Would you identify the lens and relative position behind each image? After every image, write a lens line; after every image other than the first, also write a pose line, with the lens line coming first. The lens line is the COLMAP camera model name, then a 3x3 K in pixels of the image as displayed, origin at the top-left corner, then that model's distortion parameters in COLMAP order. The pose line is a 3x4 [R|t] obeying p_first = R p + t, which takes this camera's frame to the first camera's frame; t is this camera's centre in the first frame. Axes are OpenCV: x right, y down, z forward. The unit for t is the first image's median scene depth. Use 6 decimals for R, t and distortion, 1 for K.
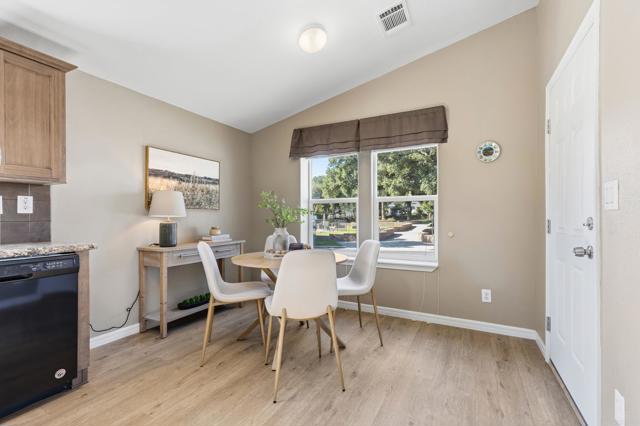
lens RADIAL K [[289.2, 0, 319.6], [0, 289.2, 215.8], [0, 0, 1]] dist [0.001790, 0.000389]
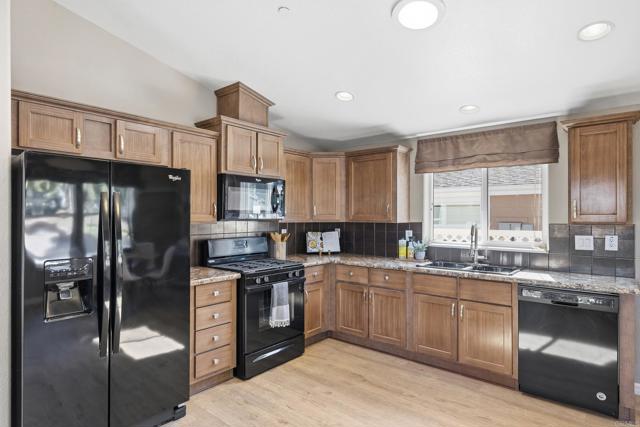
lens RADIAL K [[356.1, 0, 318.9], [0, 356.1, 215.3], [0, 0, 1]] dist [0.005270, 0.000675]
pose [[-0.218144, 0.000046, -0.975916, 0.461396], [-0.000165, 1.000000, 0.000084, -0.110307], [0.975916, 0.000179, -0.218144, 0.132414]]
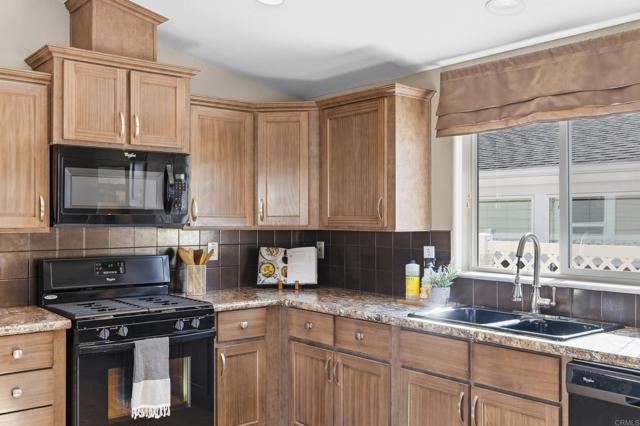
lens RADIAL K [[621.1, 0, 320.0], [0, 621.1, 213.0], [0, 0, 1]] dist [0.006858, 0.004530]
pose [[-0.393763, -0.006016, -0.919192, 0.271739], [0.000540, 0.999977, -0.006776, -0.110424], [0.919212, -0.003164, -0.393751, 0.484353]]
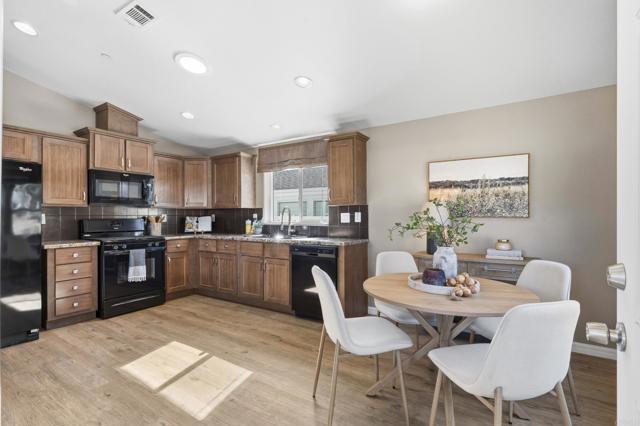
lens RADIAL K [[302.5, 0, 320.5], [0, 302.5, 214.2], [0, 0, 1]] dist [-0.003454, -0.000560]
pose [[-0.093154, -0.003094, -0.995647, 0.627457], [0.005302, 0.999979, -0.003604, -0.038756], [0.995638, -0.005615, -0.093136, 0.703750]]
